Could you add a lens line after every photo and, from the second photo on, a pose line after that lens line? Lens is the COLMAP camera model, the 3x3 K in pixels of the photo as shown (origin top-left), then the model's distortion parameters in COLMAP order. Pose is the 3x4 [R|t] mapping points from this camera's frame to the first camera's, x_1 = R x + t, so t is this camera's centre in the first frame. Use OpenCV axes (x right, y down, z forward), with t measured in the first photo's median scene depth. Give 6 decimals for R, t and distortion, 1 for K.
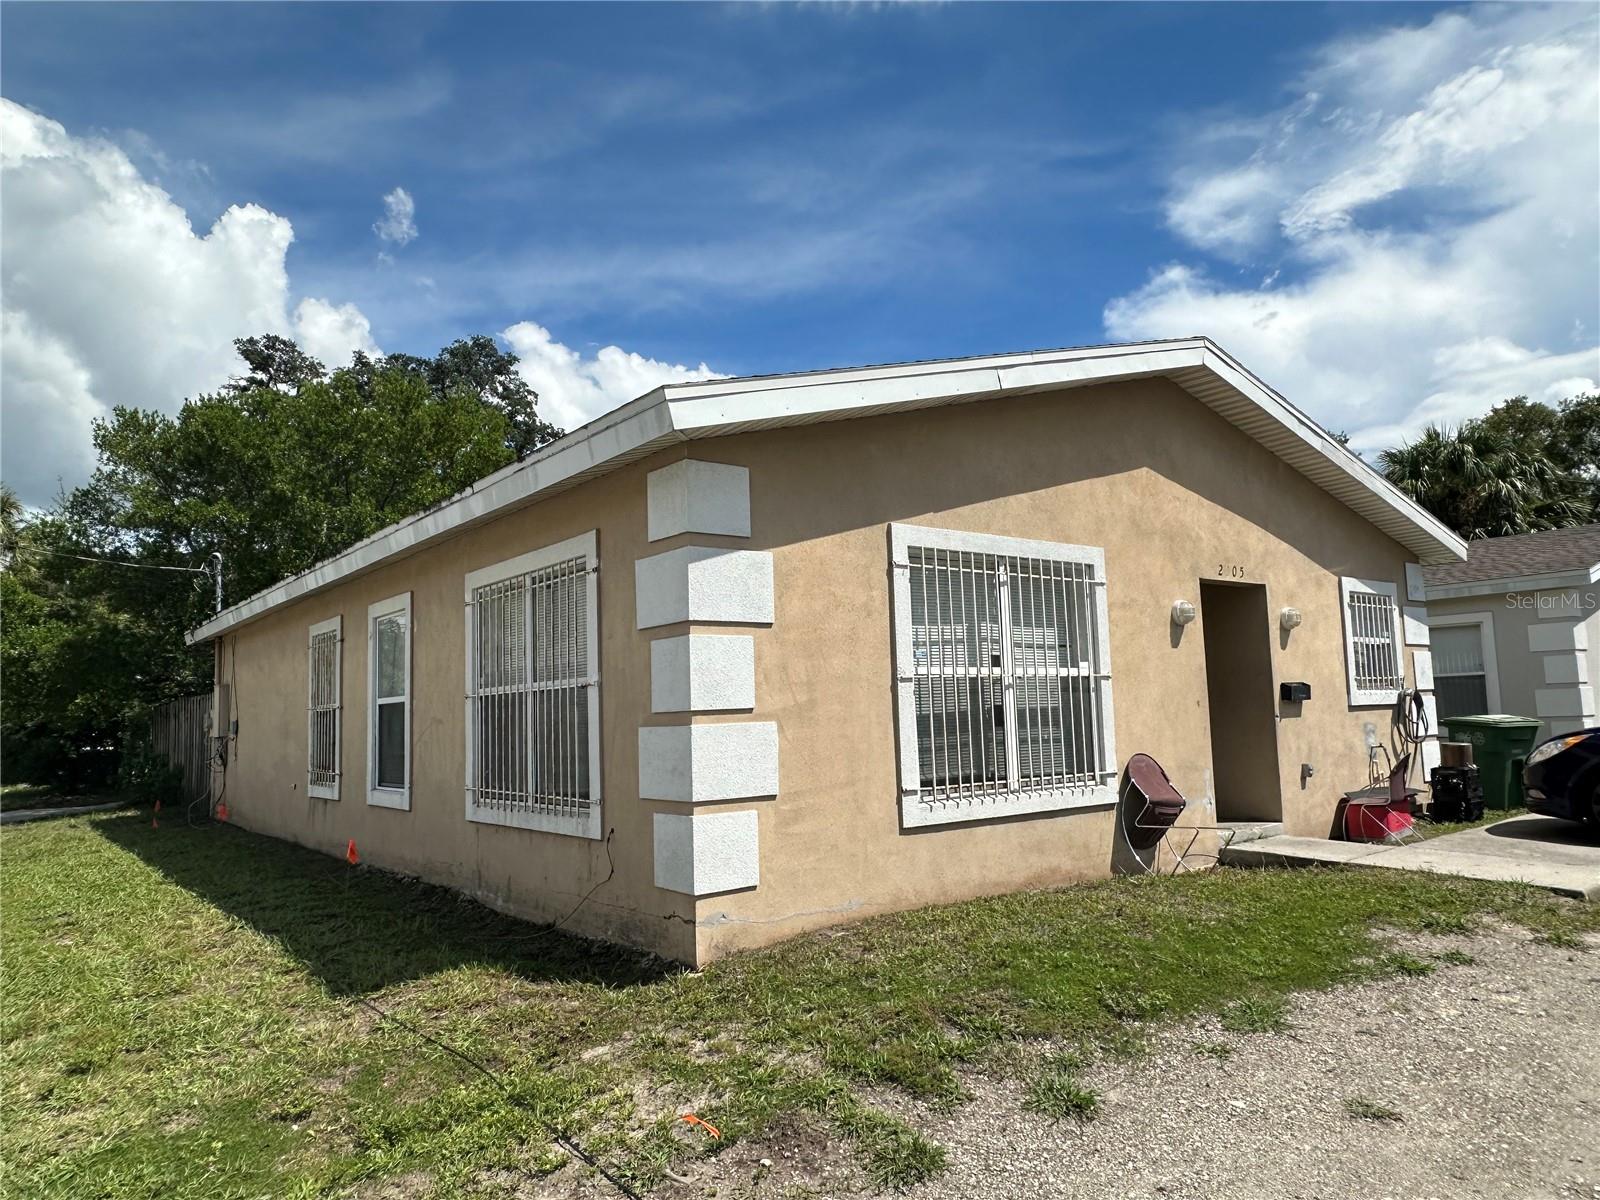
lens RADIAL K [[1091.6, 0, 800.0], [0, 1091.6, 600.0], [0, 0, 1]] dist [-0.010363, -0.005363]
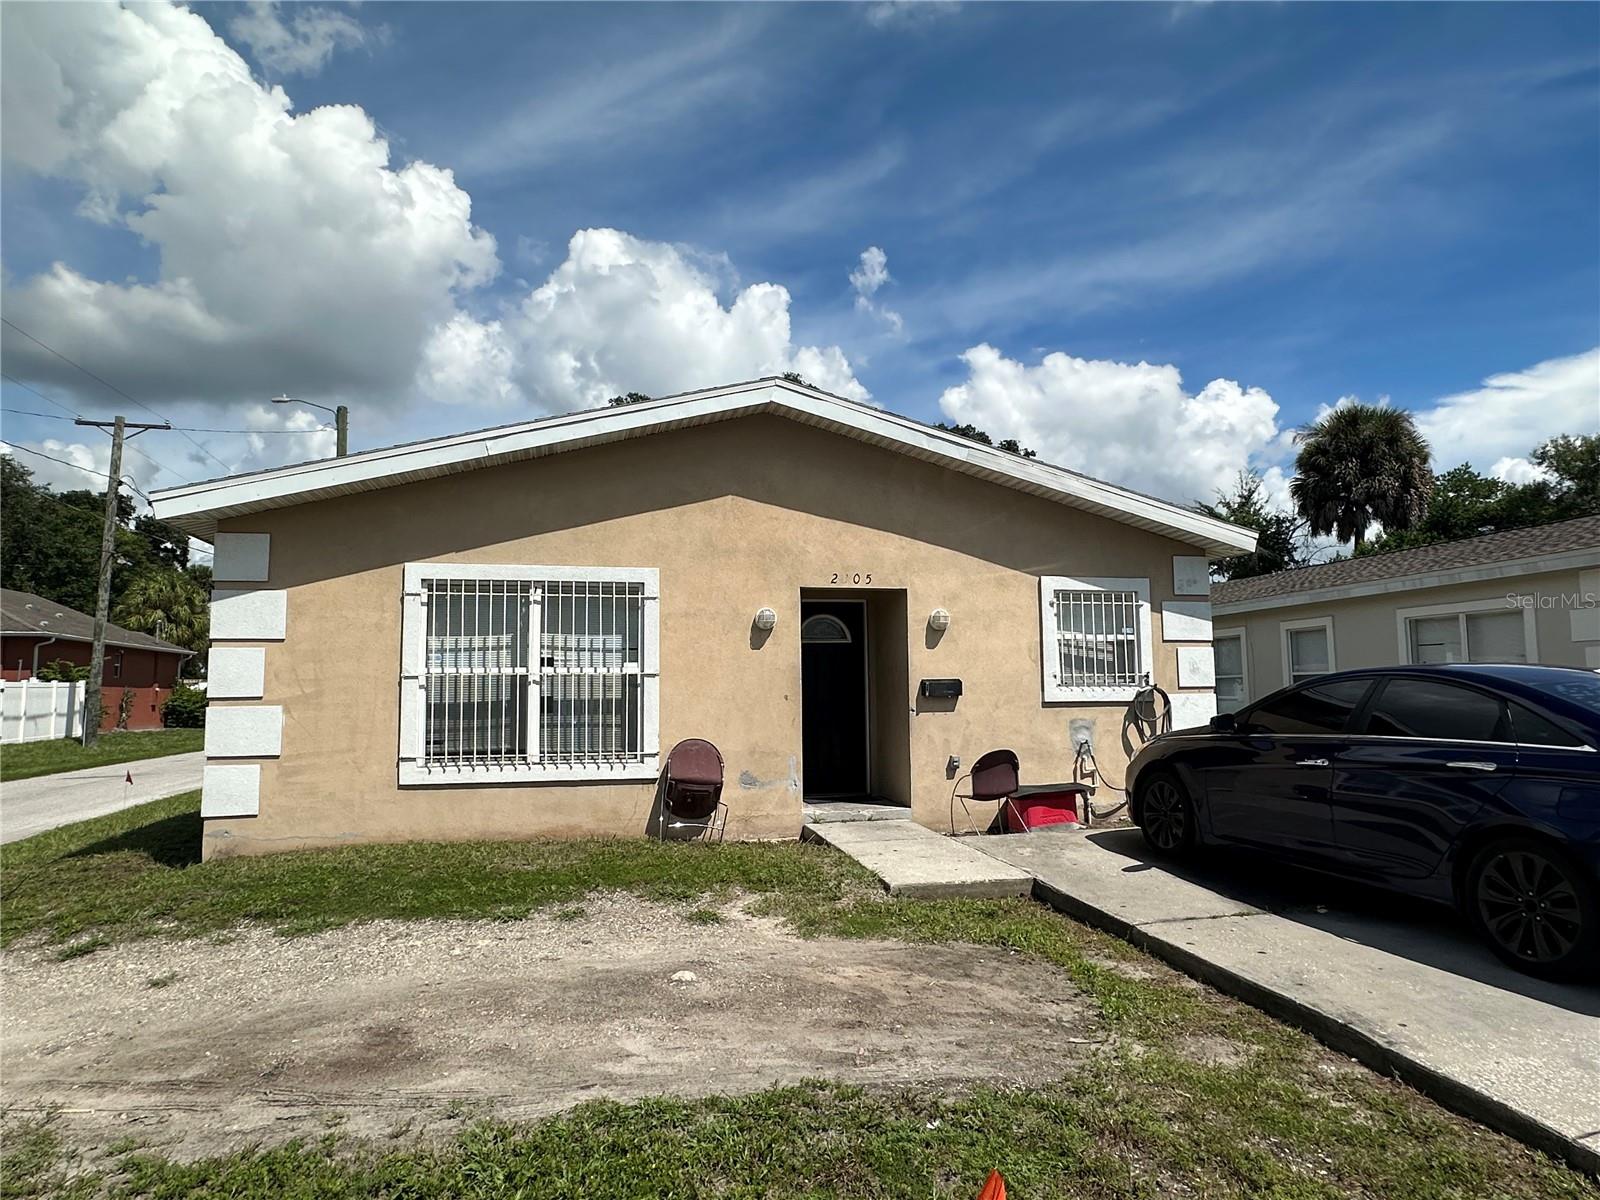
lens RADIAL K [[966.2, 0, 800.0], [0, 966.2, 600.0], [0, 0, 1]] dist [-0.005711, -0.002587]
pose [[0.900139, -0.019465, -0.435167, 0.894545], [0.027492, 0.999548, 0.012158, -0.021243], [0.434734, -0.022907, 0.900268, 0.102523]]
